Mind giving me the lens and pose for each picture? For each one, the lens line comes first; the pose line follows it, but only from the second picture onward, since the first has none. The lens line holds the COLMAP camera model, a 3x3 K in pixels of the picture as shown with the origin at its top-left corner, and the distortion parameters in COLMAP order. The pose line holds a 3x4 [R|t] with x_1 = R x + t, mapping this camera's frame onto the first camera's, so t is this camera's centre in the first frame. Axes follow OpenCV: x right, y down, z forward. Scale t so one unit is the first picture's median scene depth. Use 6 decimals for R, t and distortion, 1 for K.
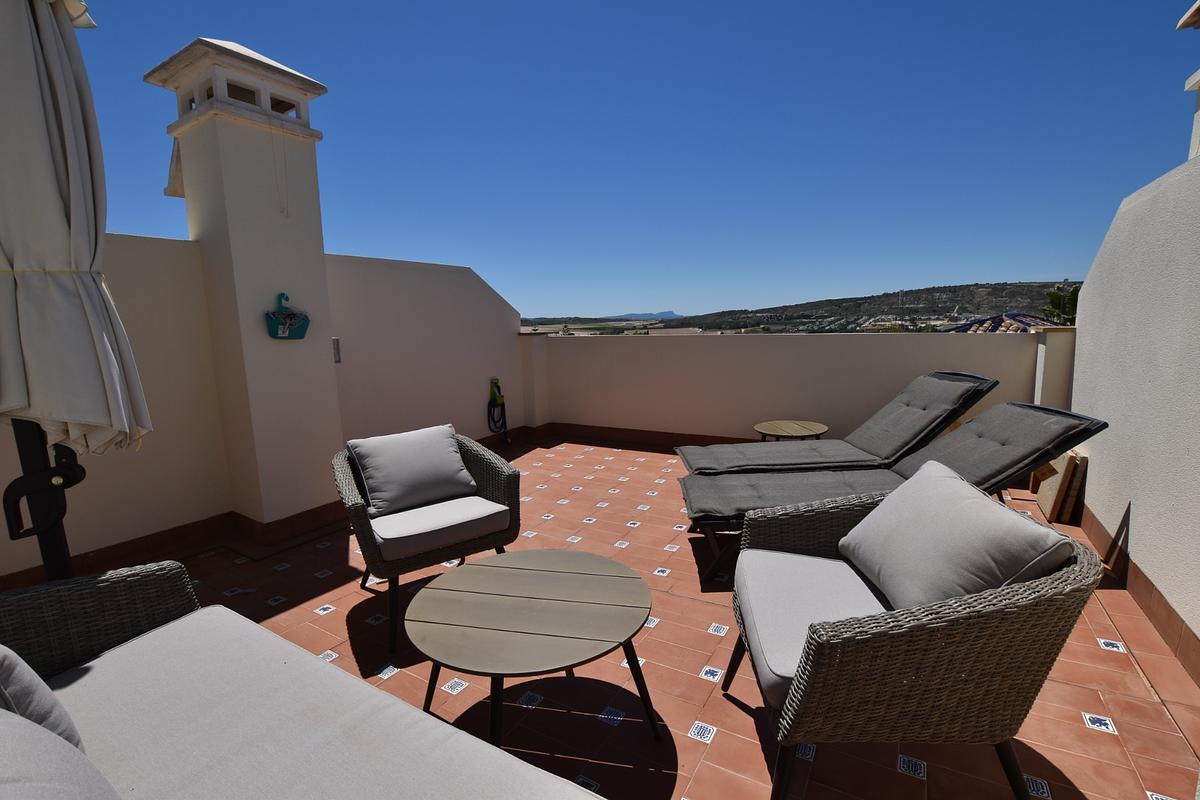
lens RADIAL K [[534.1, 0, 607.4], [0, 534.1, 402.6], [0, 0, 1]] dist [-0.031574, 0.004017]
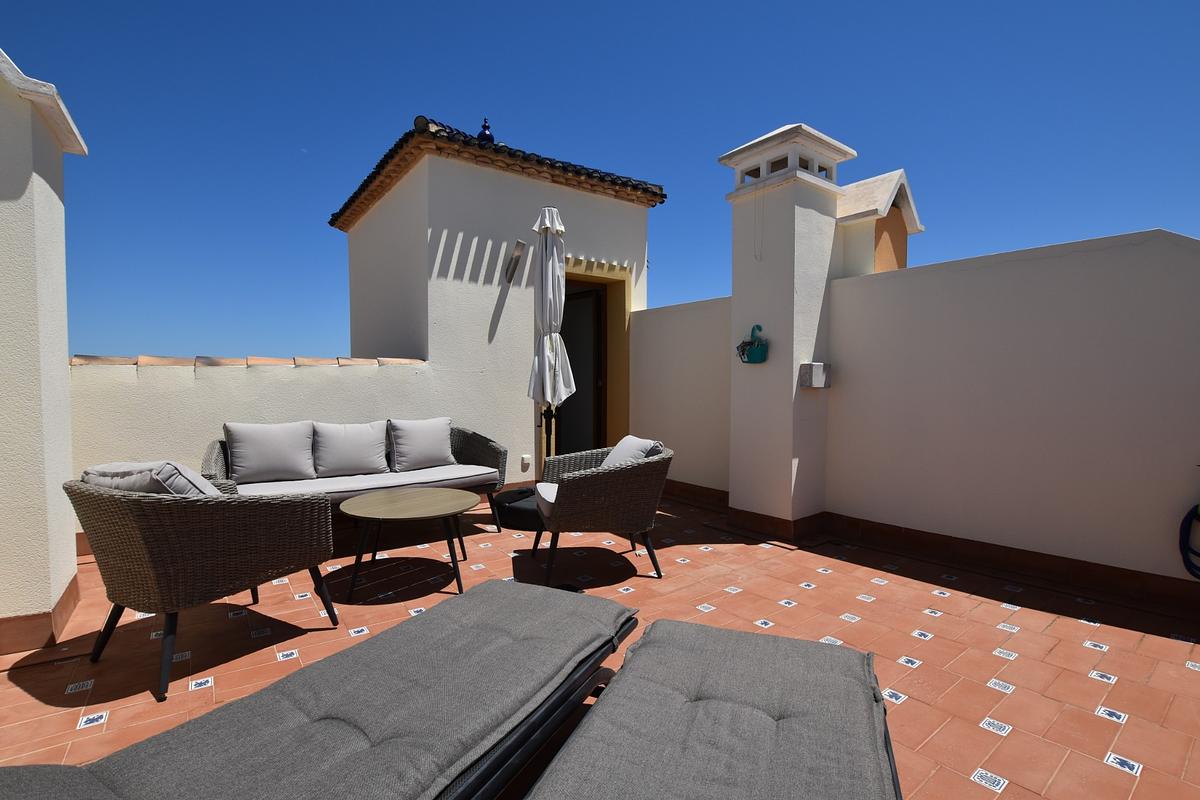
lens RADIAL K [[534.1, 0, 601.2], [0, 534.1, 403.0], [0, 0, 1]] dist [-0.031574, 0.004017]
pose [[-0.379453, 0.058651, -0.923350, 0.630883], [-0.122865, 0.985955, 0.113120, -0.123767], [0.917017, 0.156371, -0.366917, 1.120567]]
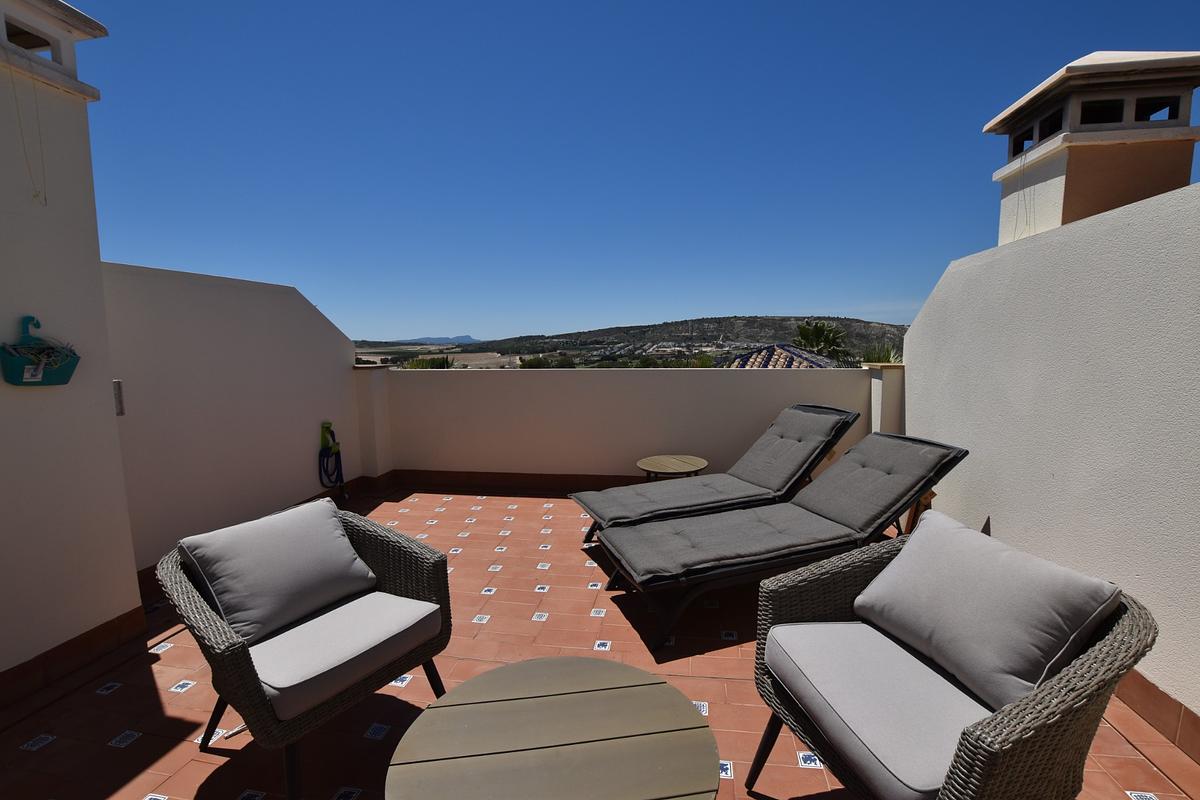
lens RADIAL K [[534.1, 0, 597.7], [0, 534.1, 403.1], [0, 0, 1]] dist [-0.031574, 0.004017]
pose [[0.932493, -0.025452, 0.360290, -0.182827], [0.040933, 0.998534, -0.035403, -0.045326], [-0.358861, 0.047761, 0.932168, 0.141081]]
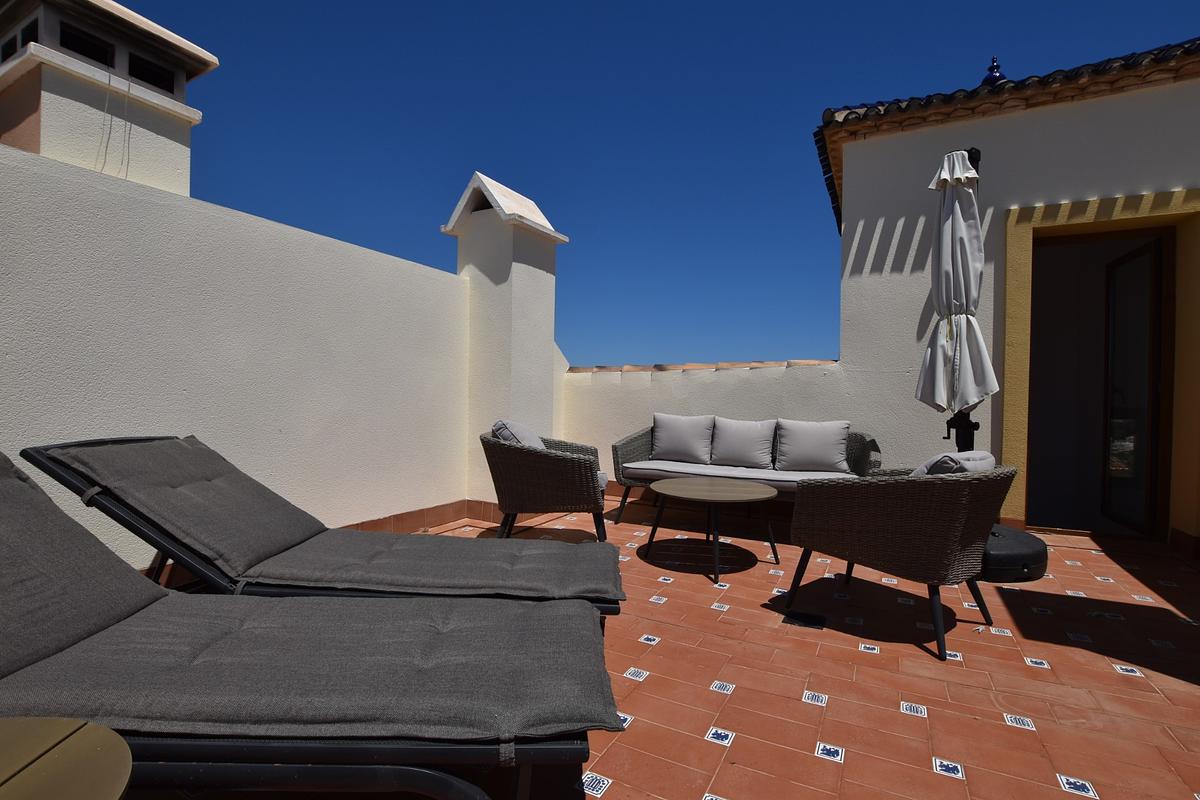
lens RADIAL K [[550.2, 0, 603.0], [0, 550.2, 396.3], [0, 0, 1]] dist [-0.028871, 0.001845]
pose [[-0.998094, 0.010866, -0.060742, 0.181056], [0.002094, 0.989770, 0.142654, -0.126058], [0.061671, 0.142255, -0.987907, 1.477877]]
